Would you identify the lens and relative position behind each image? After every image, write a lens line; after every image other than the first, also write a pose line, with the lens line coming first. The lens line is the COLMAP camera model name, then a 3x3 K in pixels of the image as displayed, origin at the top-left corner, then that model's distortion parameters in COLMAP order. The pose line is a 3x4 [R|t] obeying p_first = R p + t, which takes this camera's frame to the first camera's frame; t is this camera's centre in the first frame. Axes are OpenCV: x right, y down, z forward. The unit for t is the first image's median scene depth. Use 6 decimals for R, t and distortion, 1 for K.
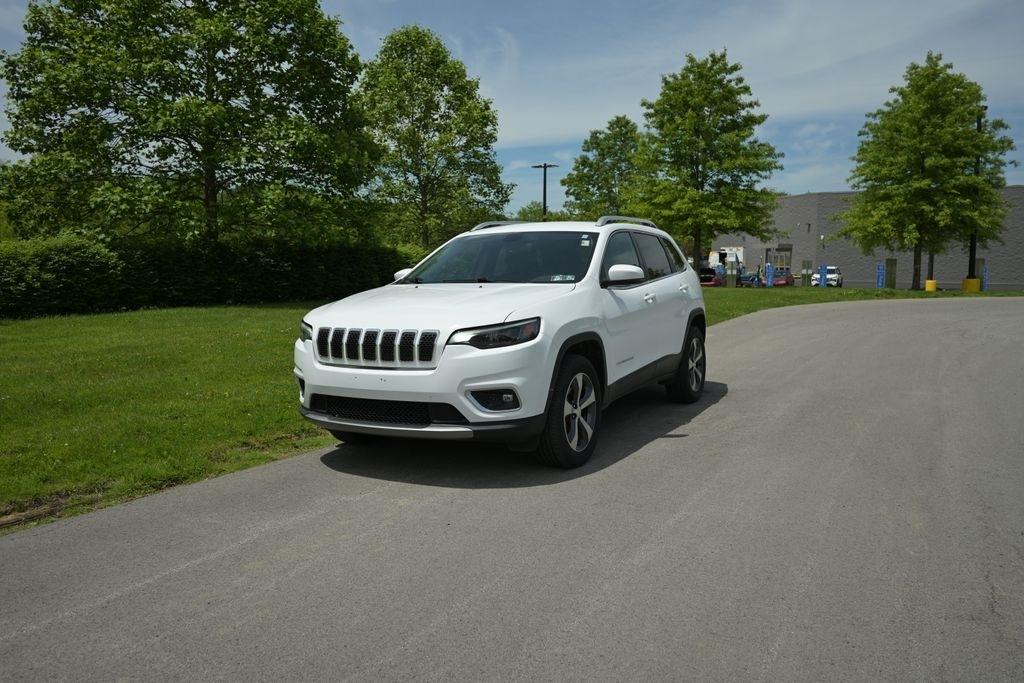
lens RADIAL K [[818.8, 0, 510.5], [0, 818.8, 339.9], [0, 0, 1]] dist [0.004356, -0.006719]
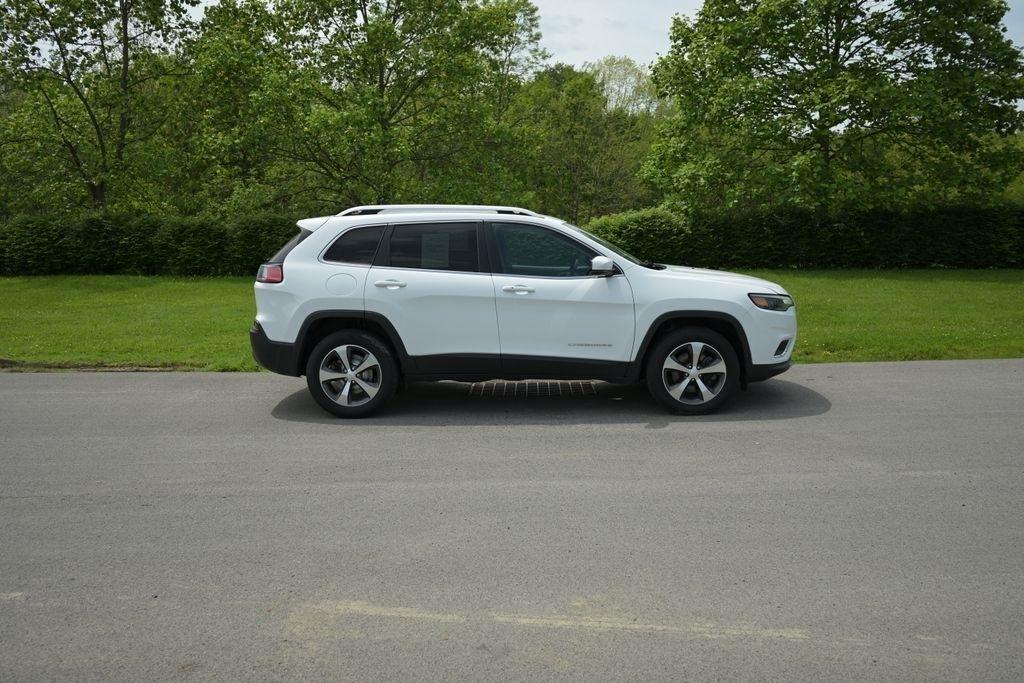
lens RADIAL K [[822.3, 0, 511.6], [0, 822.3, 332.9], [0, 0, 1]] dist [0.003299, -0.005989]
pose [[0.453184, 0.115978, -0.883840, 0.251278], [-0.070018, 0.993068, 0.094410, -0.021489], [0.888663, 0.019100, 0.458163, 0.123905]]
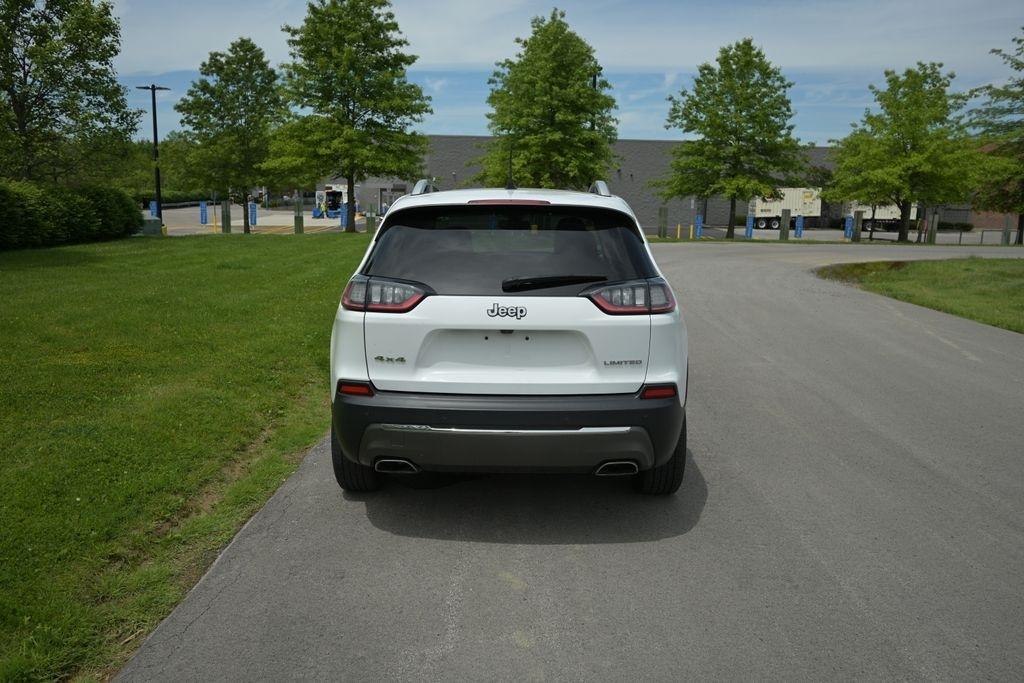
lens RADIAL K [[818.8, 0, 510.5], [0, 818.8, 339.9], [0, 0, 1]] dist [0.004356, -0.006719]
pose [[0.882224, -0.061008, 0.466861, -0.067236], [0.024250, 0.996141, 0.084349, -0.016128], [-0.470206, -0.063093, 0.880299, 0.064916]]
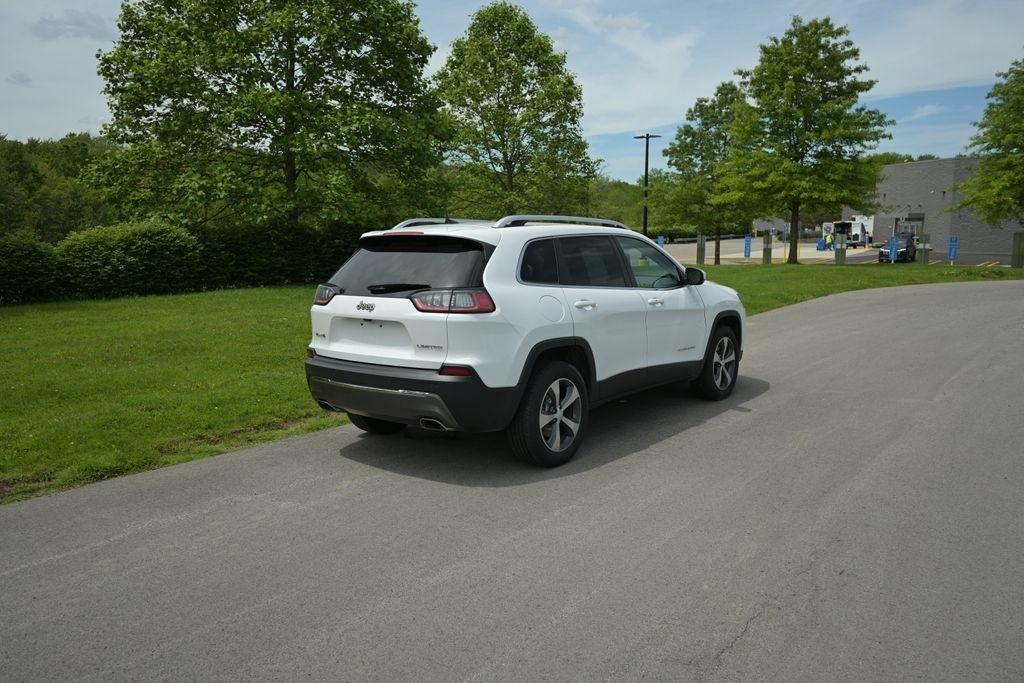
lens RADIAL K [[818.8, 0, 510.5], [0, 818.8, 339.9], [0, 0, 1]] dist [0.004356, -0.006719]
pose [[0.988213, 0.018976, -0.151903, 0.049600], [-0.012895, 0.999079, 0.040917, -0.010492], [0.152539, -0.038476, 0.987548, -0.002379]]
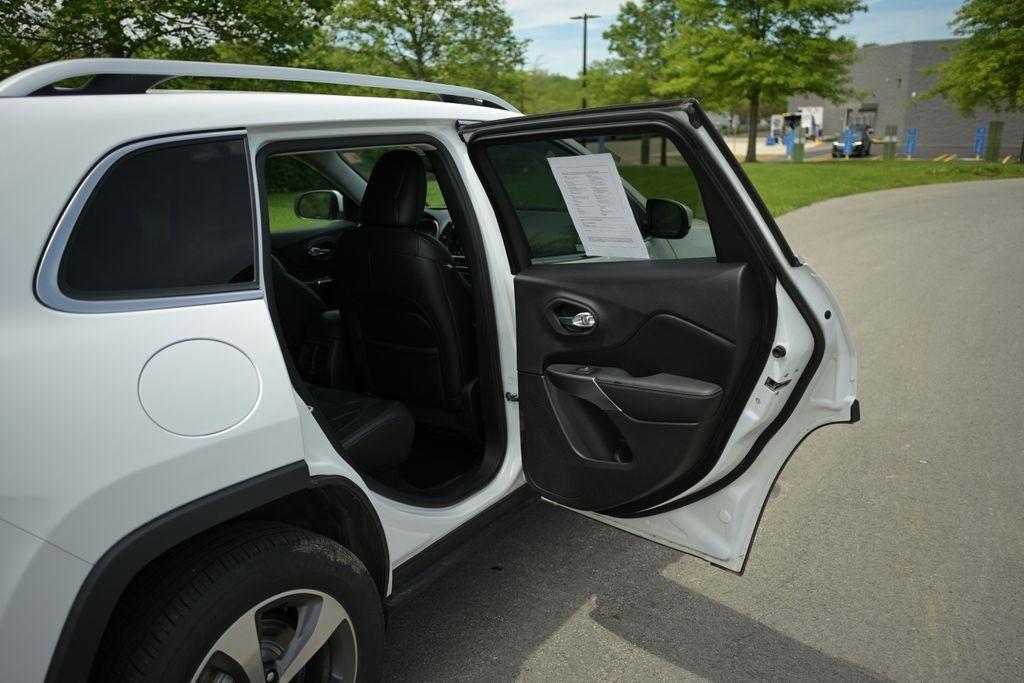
lens RADIAL K [[818.8, 0, 510.5], [0, 818.8, 339.9], [0, 0, 1]] dist [0.004356, -0.006719]
pose [[0.996545, 0.005500, -0.082869, 0.054687], [0.007806, 0.987184, 0.159397, -0.021528], [0.082684, -0.159493, 0.983730, 0.134751]]
